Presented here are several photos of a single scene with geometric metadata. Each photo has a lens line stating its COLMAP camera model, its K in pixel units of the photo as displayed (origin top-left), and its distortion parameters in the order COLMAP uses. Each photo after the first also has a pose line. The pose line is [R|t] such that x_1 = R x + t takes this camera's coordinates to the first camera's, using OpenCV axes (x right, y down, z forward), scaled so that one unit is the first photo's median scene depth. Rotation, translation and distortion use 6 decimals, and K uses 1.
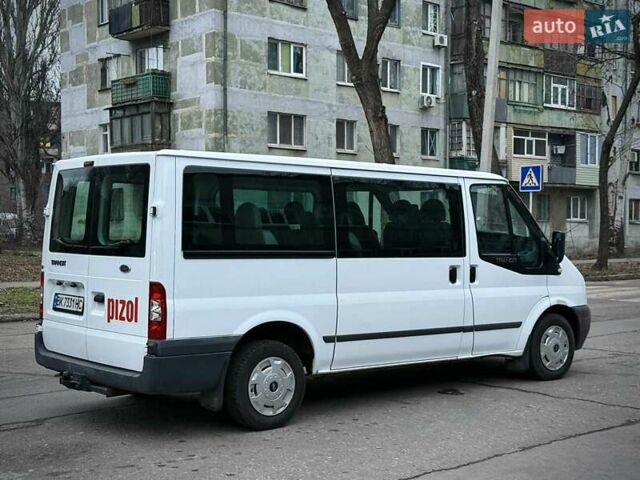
lens RADIAL K [[970.2, 0, 320.0], [0, 970.2, 240.0], [0, 0, 1]] dist [0.173850, 0.005628]
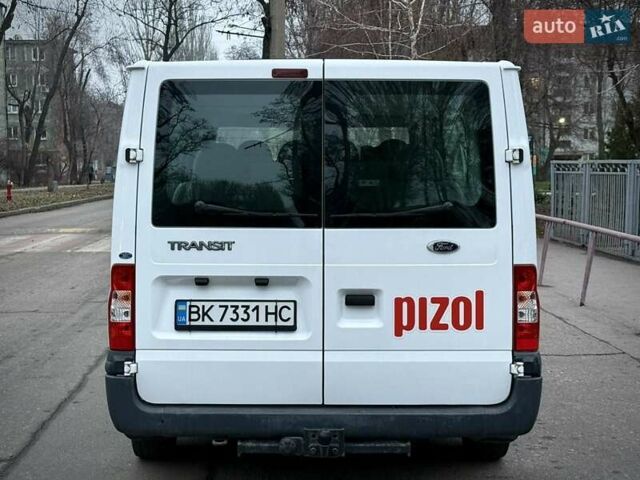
lens RADIAL K [[970.2, 0, 320.0], [0, 970.2, 240.0], [0, 0, 1]] dist [0.173850, 0.005628]
pose [[0.648358, -0.058283, 0.759102, -0.673470], [0.017469, 0.997942, 0.061701, -0.014124], [-0.761135, -0.026744, 0.648041, 0.609798]]
